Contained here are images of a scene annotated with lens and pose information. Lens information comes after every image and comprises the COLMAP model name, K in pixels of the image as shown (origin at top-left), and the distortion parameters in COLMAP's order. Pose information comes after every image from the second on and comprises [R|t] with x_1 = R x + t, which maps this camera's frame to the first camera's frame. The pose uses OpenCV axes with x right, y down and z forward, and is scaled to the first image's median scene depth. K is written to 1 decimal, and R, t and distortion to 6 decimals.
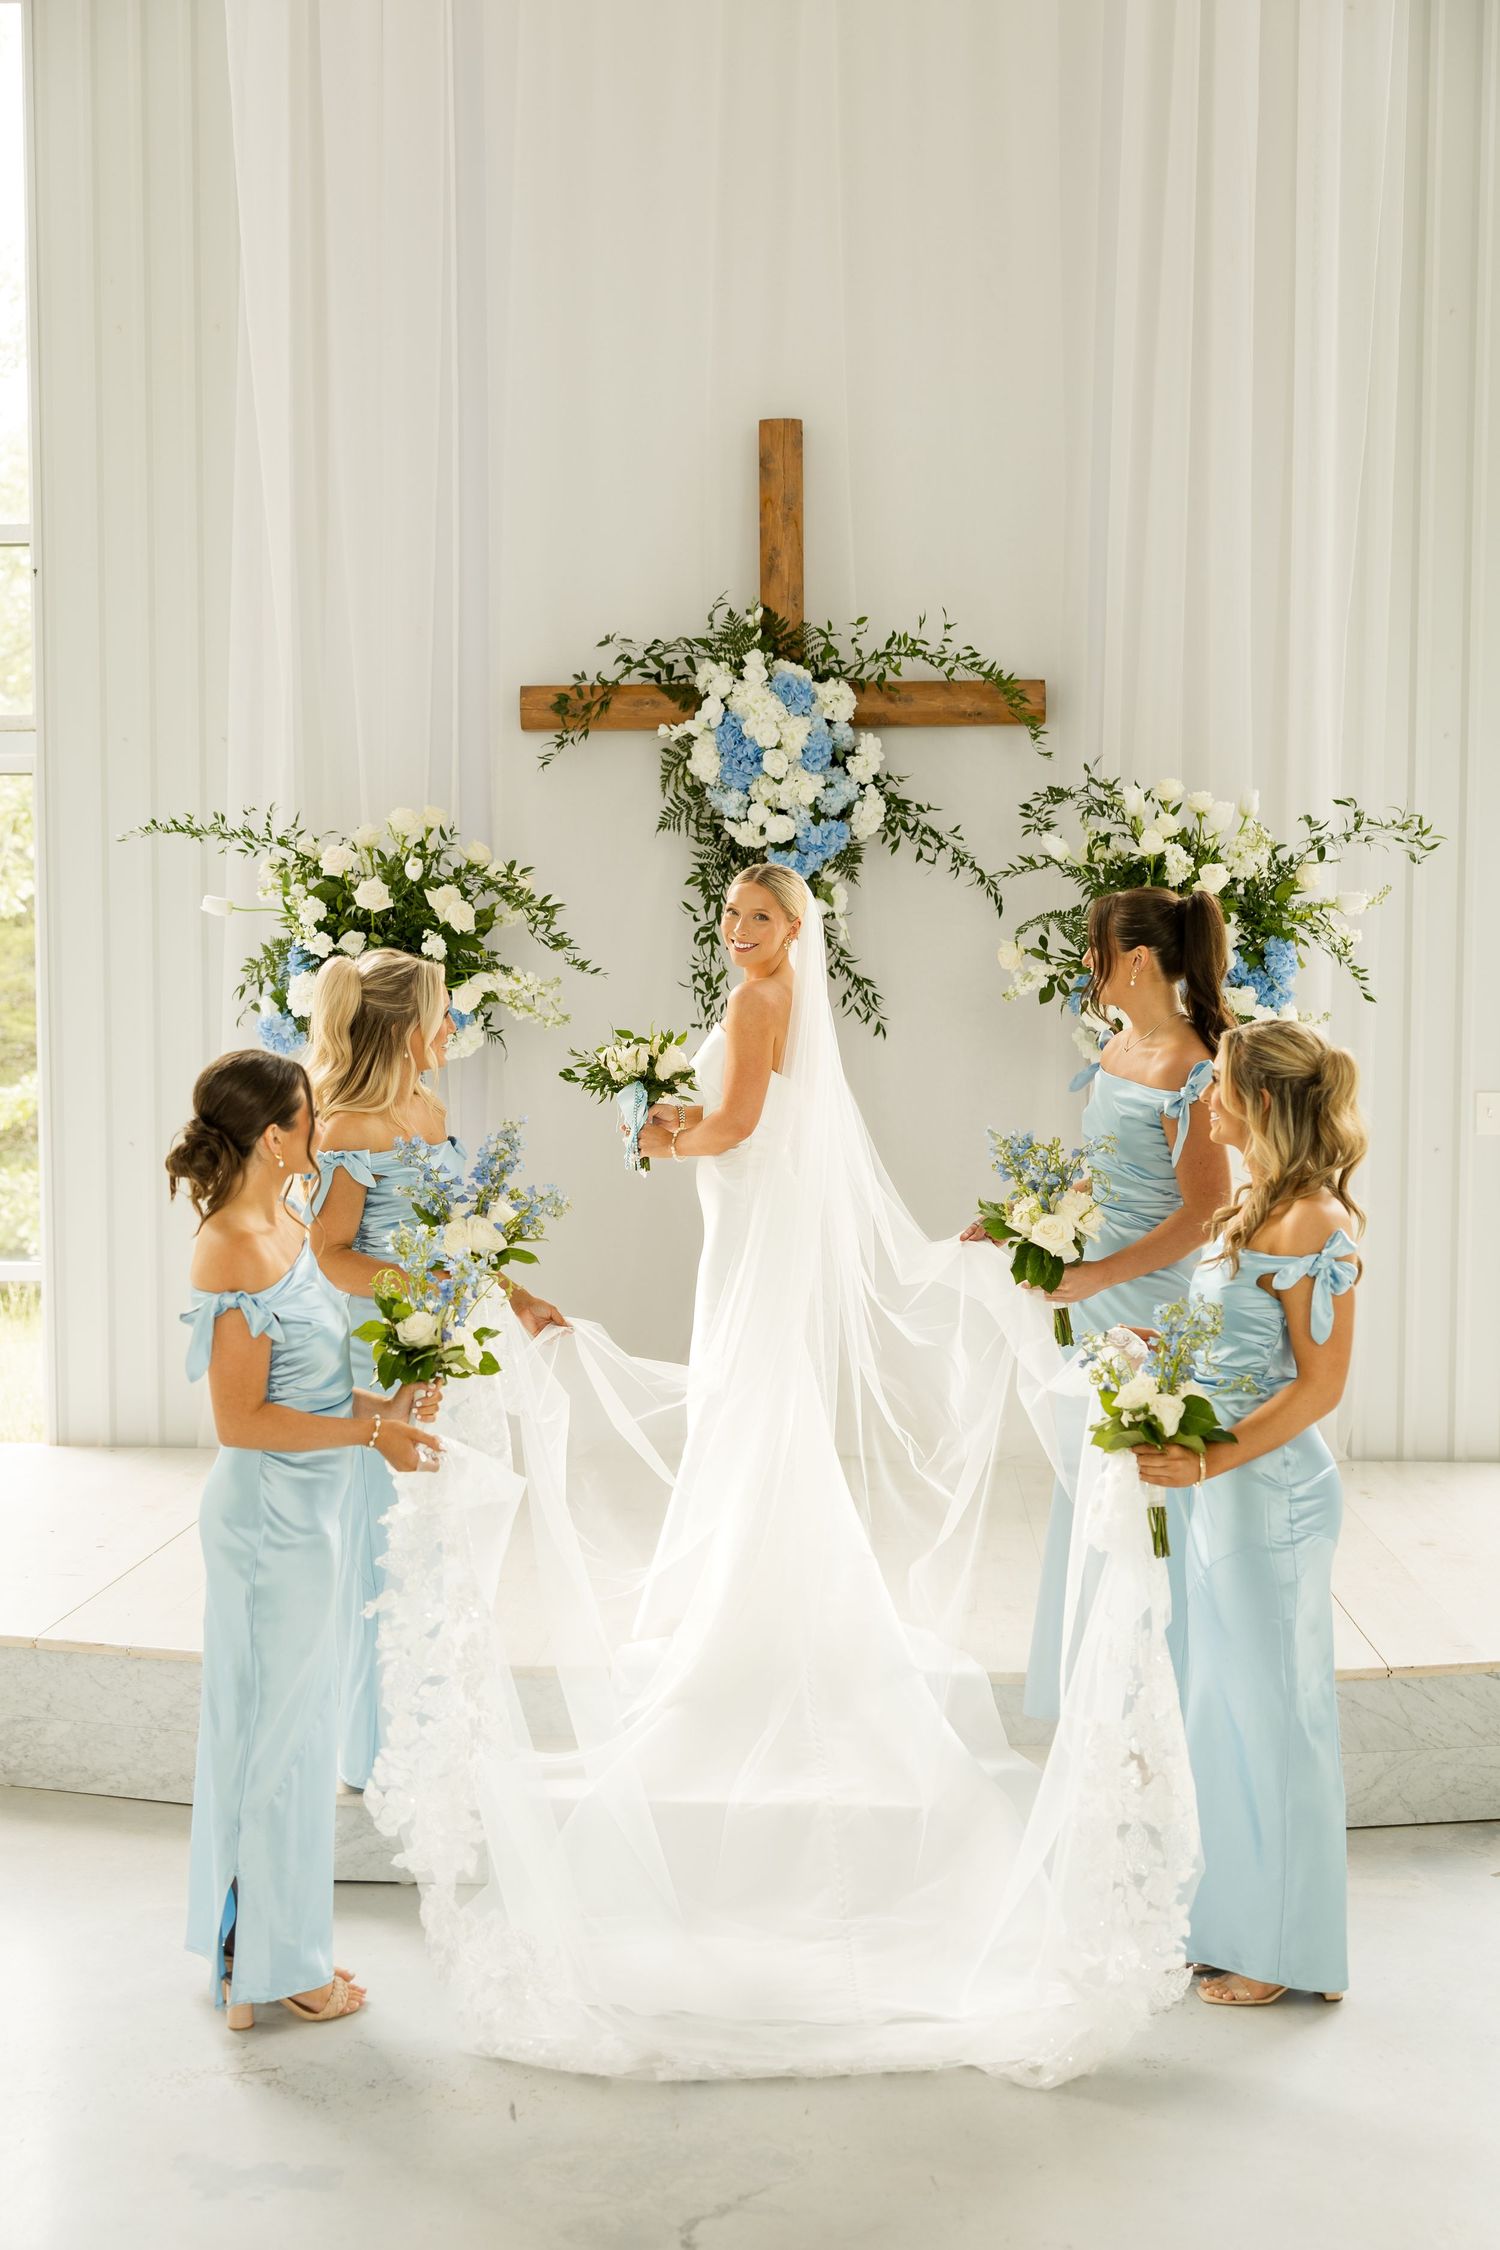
lens RADIAL K [[2603.2, 0, 765.8], [0, 2603.2, 1166.8], [0, 0, 1]] dist [-0.011759, -0.004151]
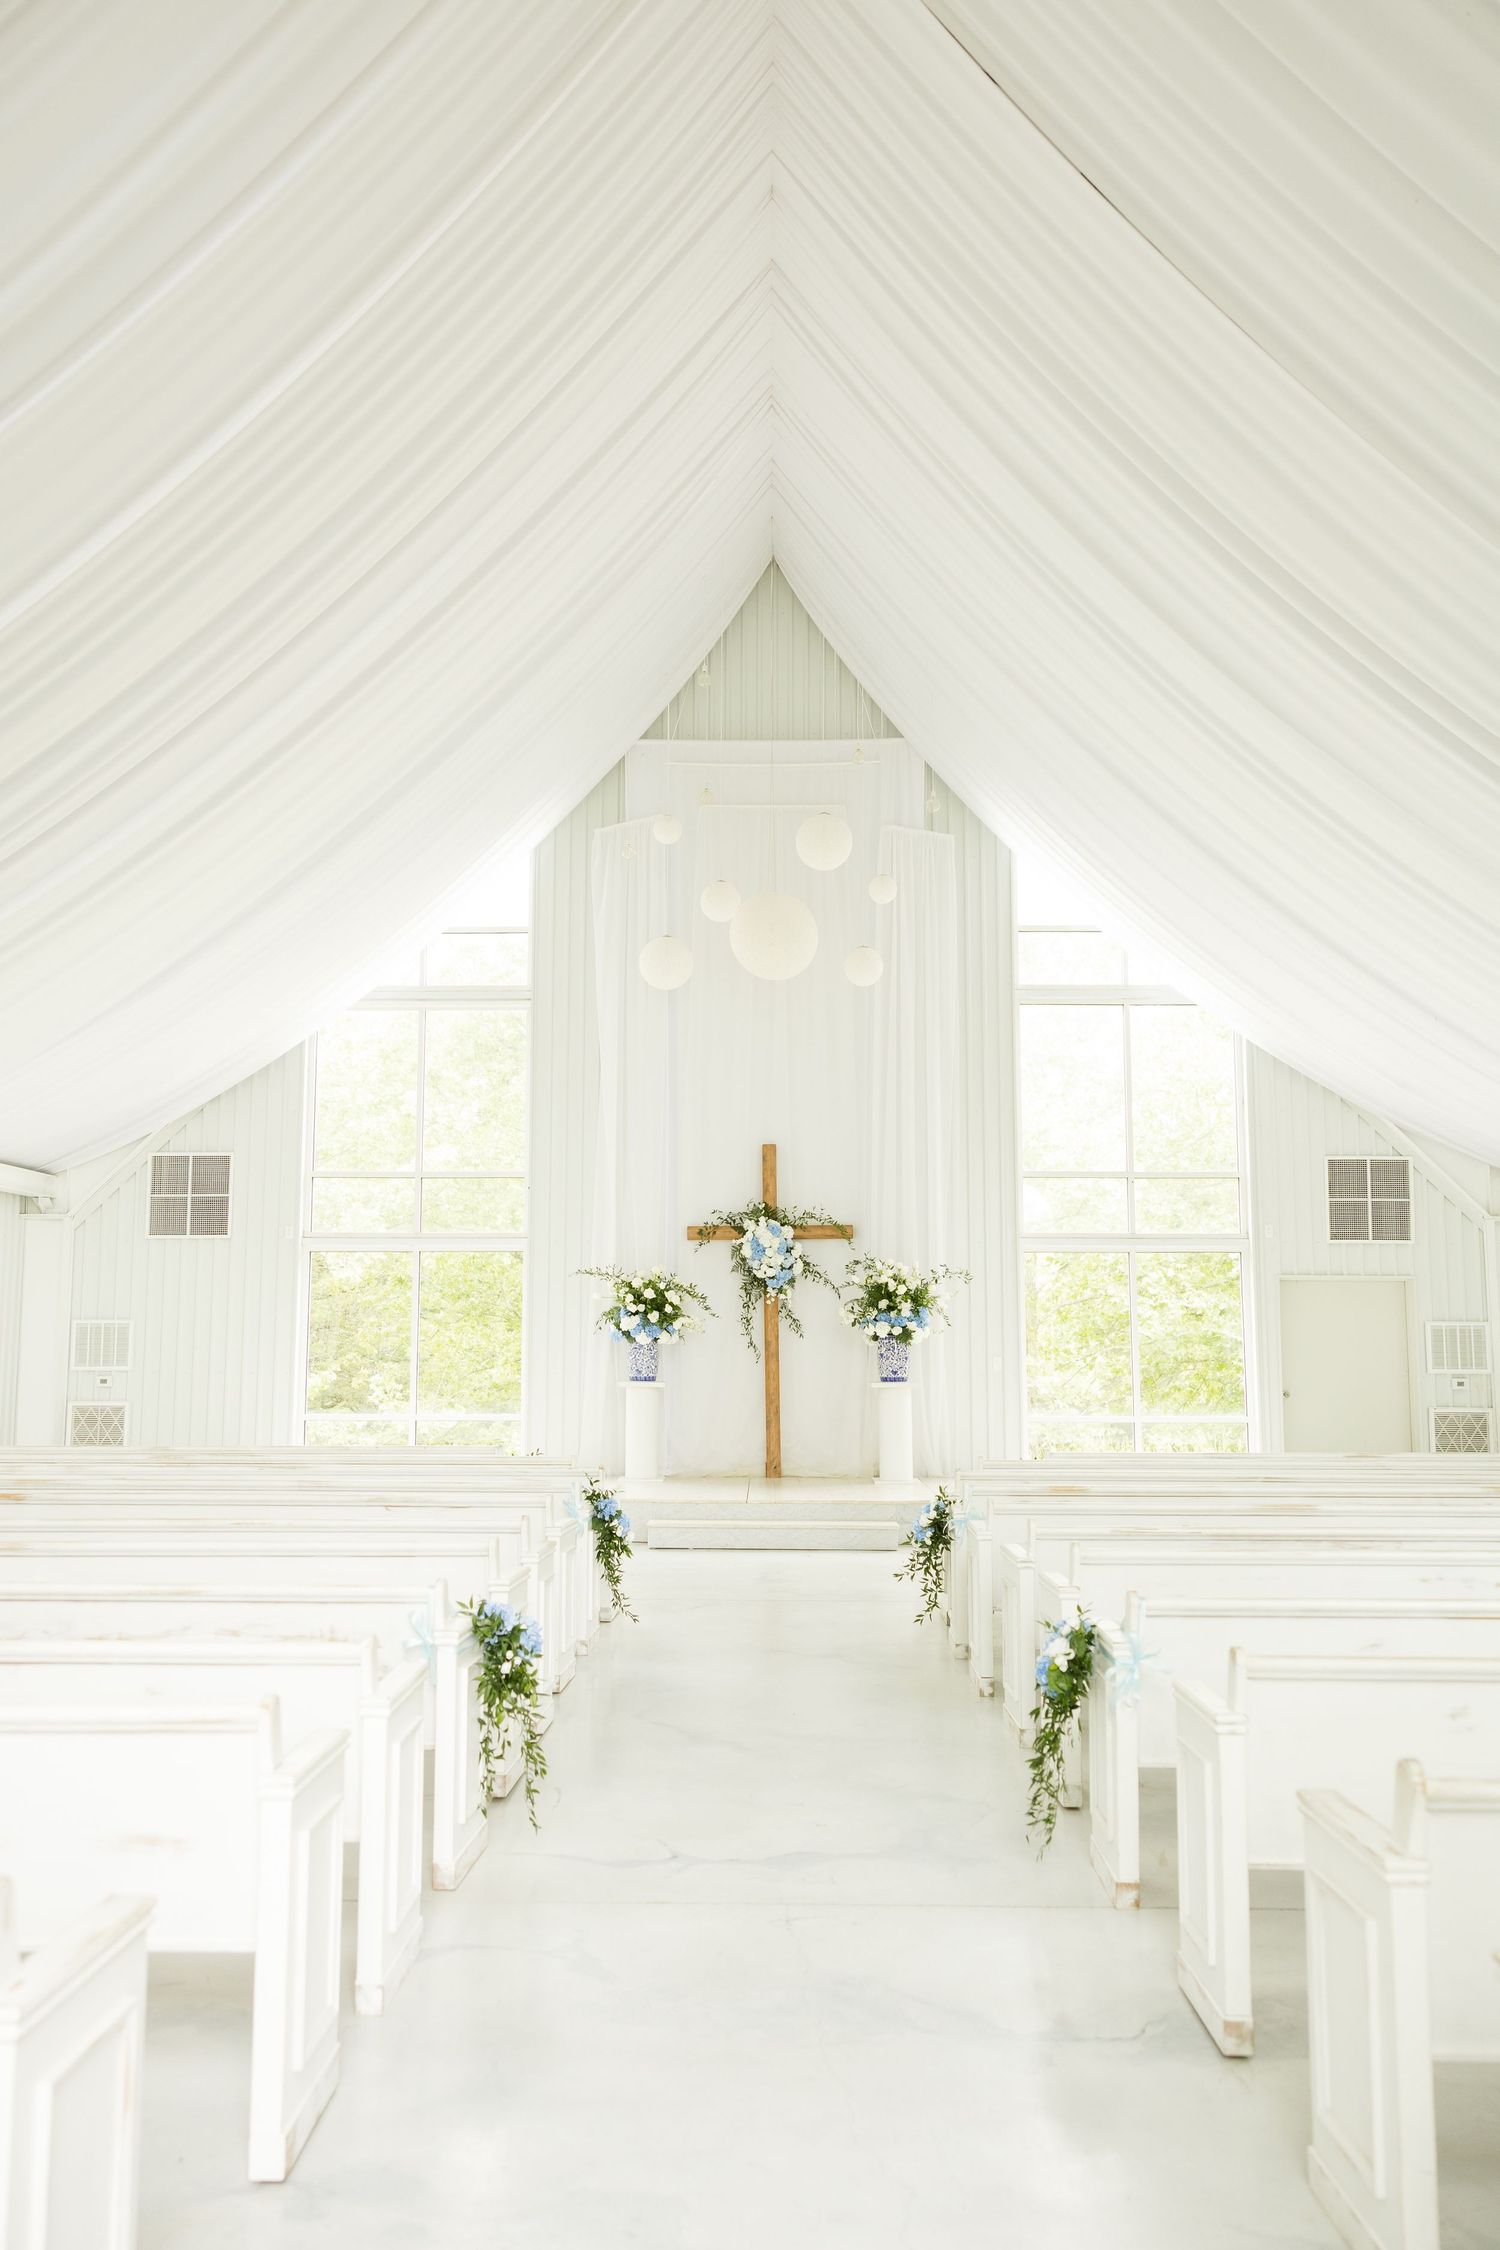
lens RADIAL K [[1842.1, 0, 750.0], [0, 1842.1, 1125.0], [0, 0, 1]] dist [0.003358, -0.004199]
pose [[0.999295, 0.004763, 0.037233, -0.105026], [0.001909, 0.984186, -0.177127, 0.093249], [-0.037487, 0.177073, 0.983484, -1.259752]]
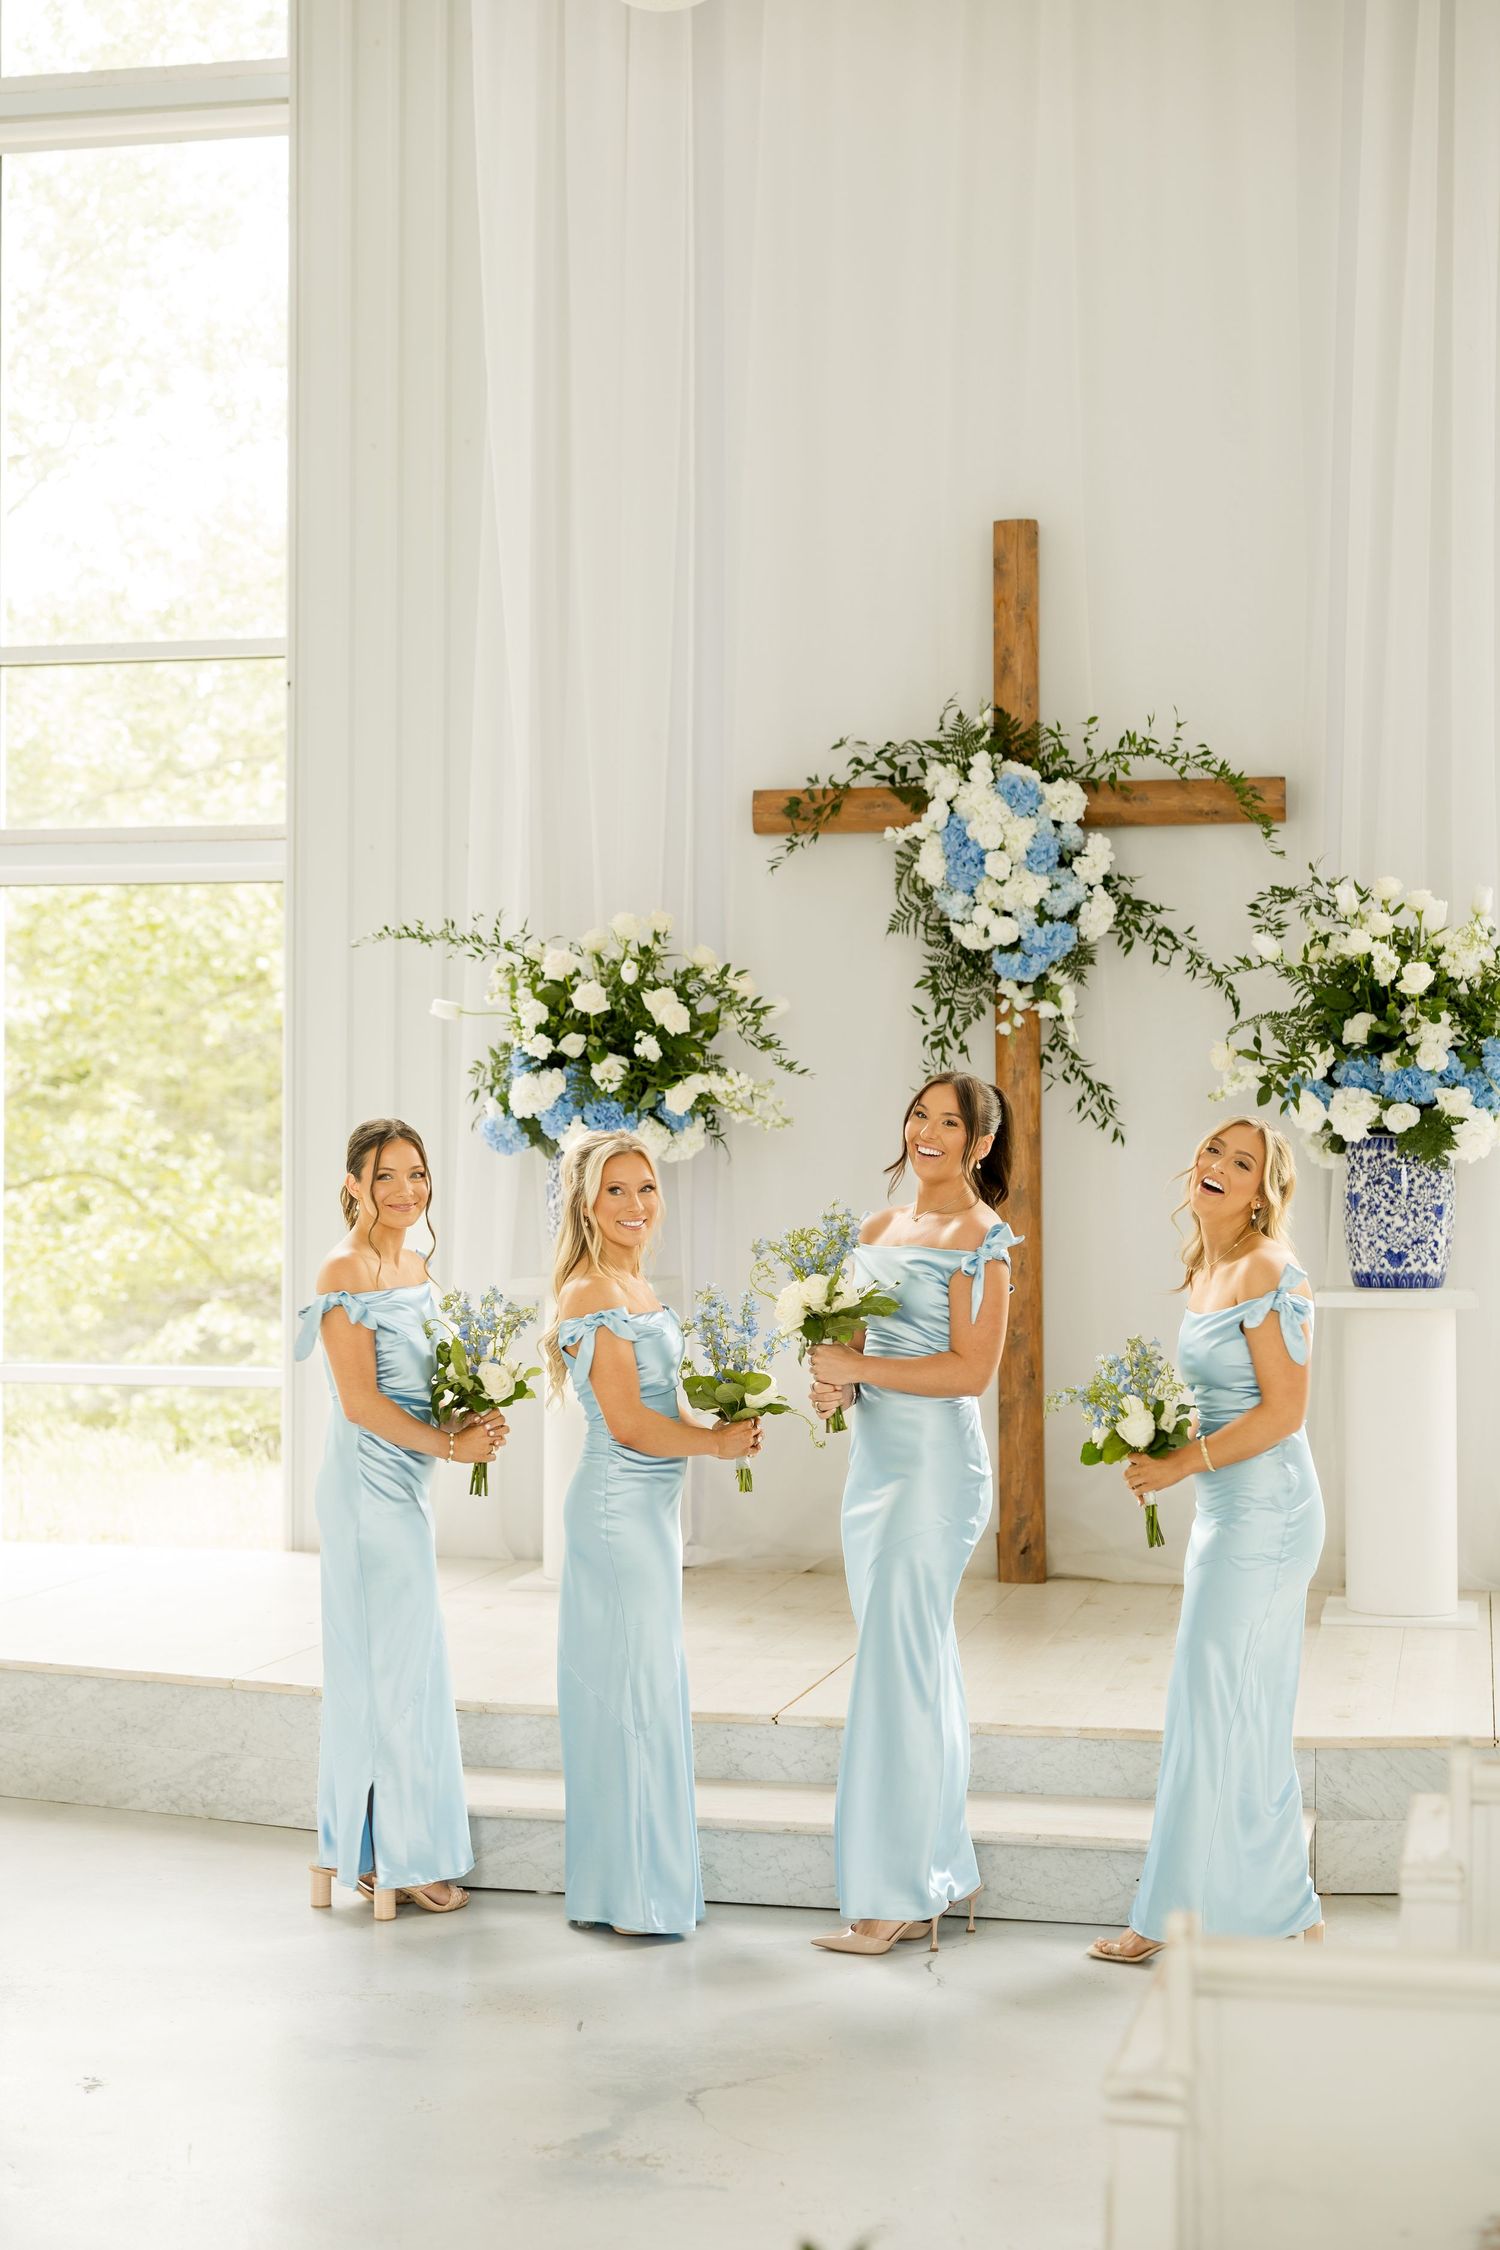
lens RADIAL K [[3391.8, 0, 750.0], [0, 3391.8, 1125.0], [0, 0, 1]] dist [-0.019119, -0.013900]
pose [[0.986123, 0.002436, -0.165997, 0.123803], [-0.014459, 0.997353, -0.071260, 0.036767], [0.165384, 0.072671, 0.983548, -0.276312]]
